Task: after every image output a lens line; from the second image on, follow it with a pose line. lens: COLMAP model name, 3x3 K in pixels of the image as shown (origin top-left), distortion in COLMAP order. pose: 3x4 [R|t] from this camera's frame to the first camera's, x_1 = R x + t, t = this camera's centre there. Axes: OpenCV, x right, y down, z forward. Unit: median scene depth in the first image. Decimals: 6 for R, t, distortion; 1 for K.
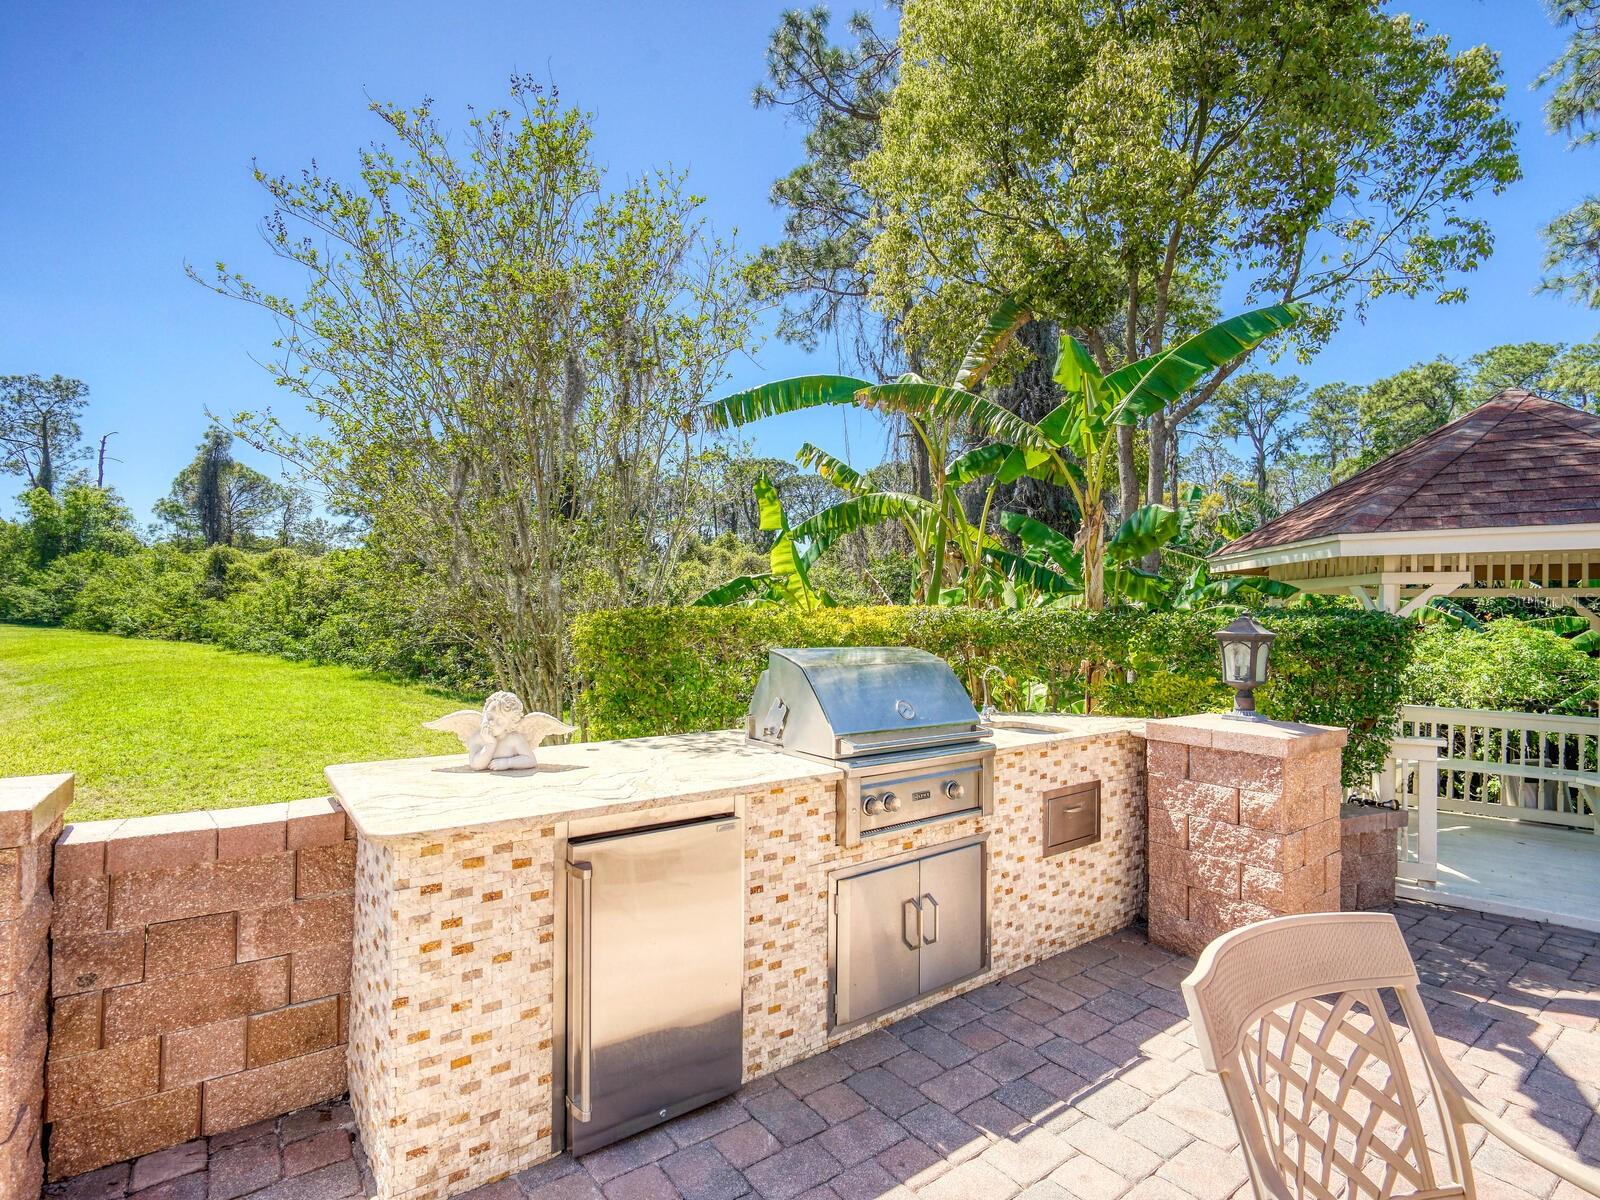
lens RADIAL K [[773.1, 0, 793.4], [0, 773.1, 605.4], [0, 0, 1]] dist [-0.019964, 0.005380]
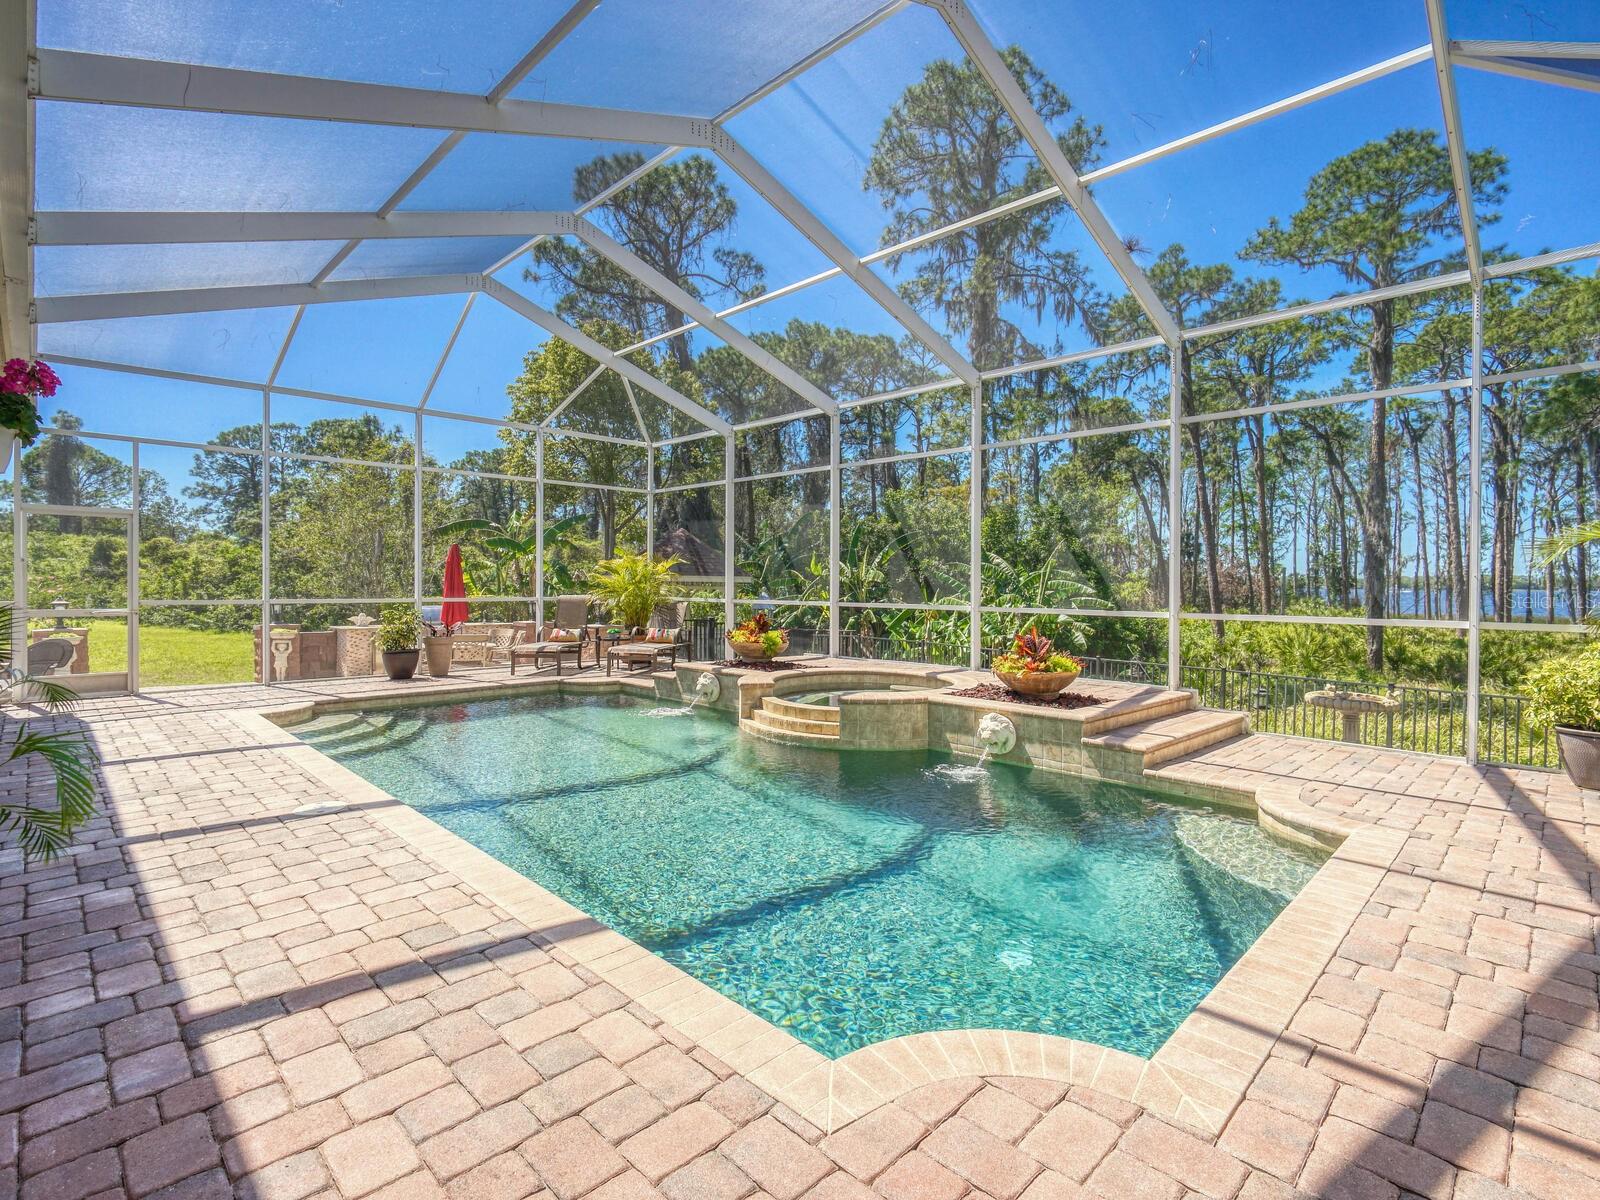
lens RADIAL K [[773.1, 0, 793.3], [0, 773.1, 596.2], [0, 0, 1]] dist [-0.019964, 0.005380]
pose [[0.989483, -0.008607, 0.144393, 0.054962], [0.005514, 0.999747, 0.021806, -0.003115], [-0.144545, -0.020780, 0.989280, -0.141380]]
